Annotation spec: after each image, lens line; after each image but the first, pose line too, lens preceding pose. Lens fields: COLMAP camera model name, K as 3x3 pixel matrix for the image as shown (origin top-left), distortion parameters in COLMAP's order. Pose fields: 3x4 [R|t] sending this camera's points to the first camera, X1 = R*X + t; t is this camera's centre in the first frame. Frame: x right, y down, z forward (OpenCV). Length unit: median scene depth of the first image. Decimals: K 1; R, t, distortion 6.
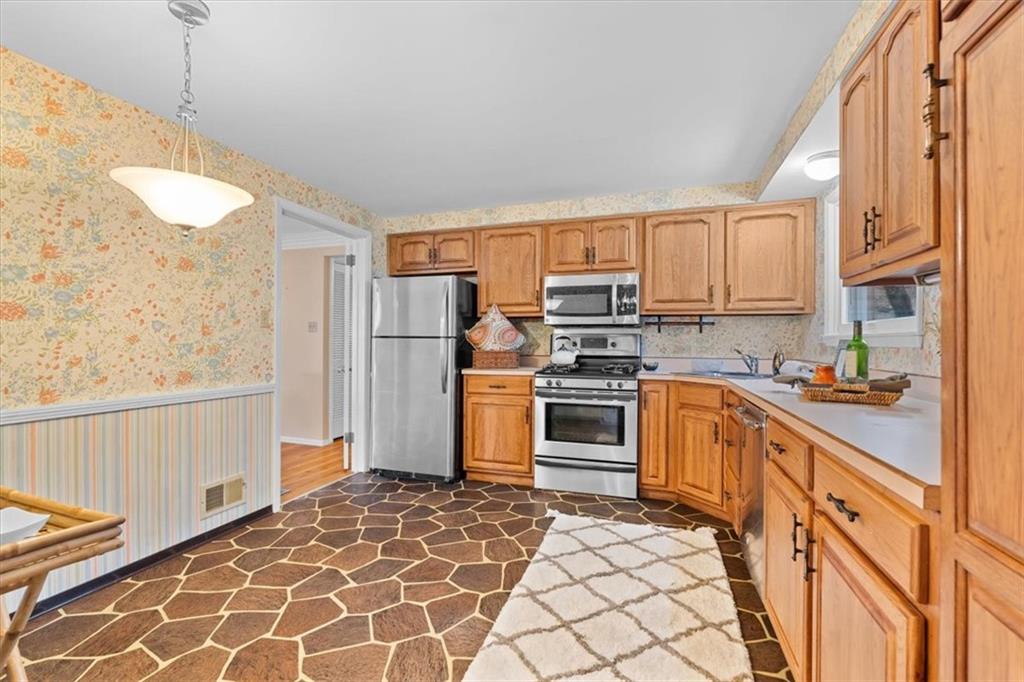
lens RADIAL K [[456.4, 0, 511.9], [0, 456.4, 344.2], [0, 0, 1]] dist [0.001434, -0.002683]
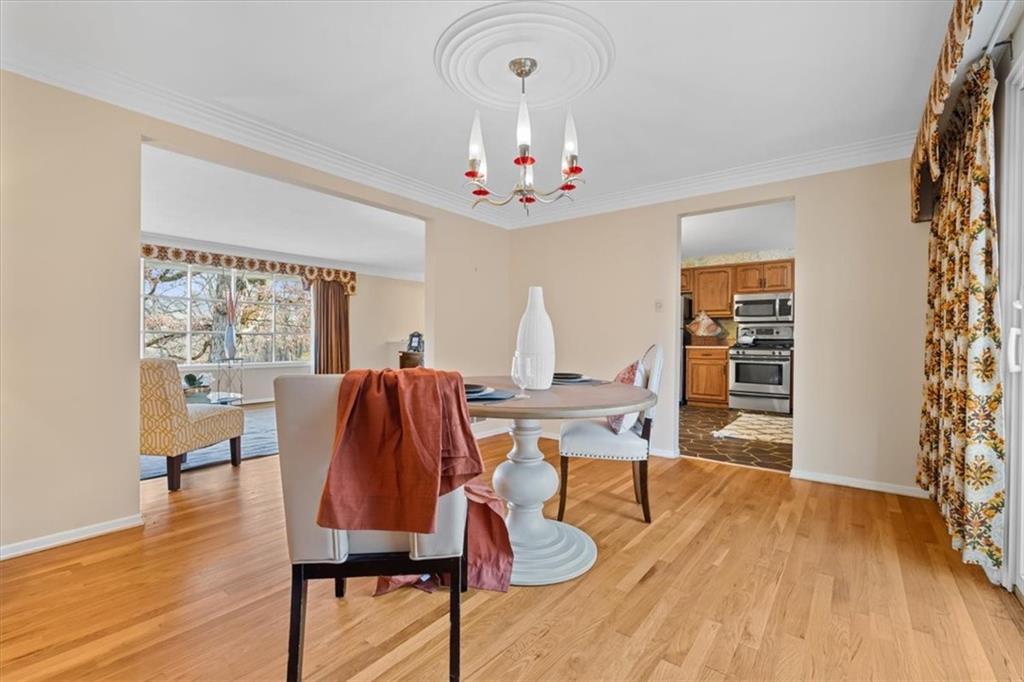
lens RADIAL K [[456.4, 0, 509.6], [0, 456.4, 344.4], [0, 0, 1]] dist [0.001434, -0.002683]
pose [[0.942293, 0.003812, -0.334768, -0.164709], [-0.001516, 0.999974, 0.007118, 0.037215], [0.334786, -0.006199, 0.942274, -1.030130]]
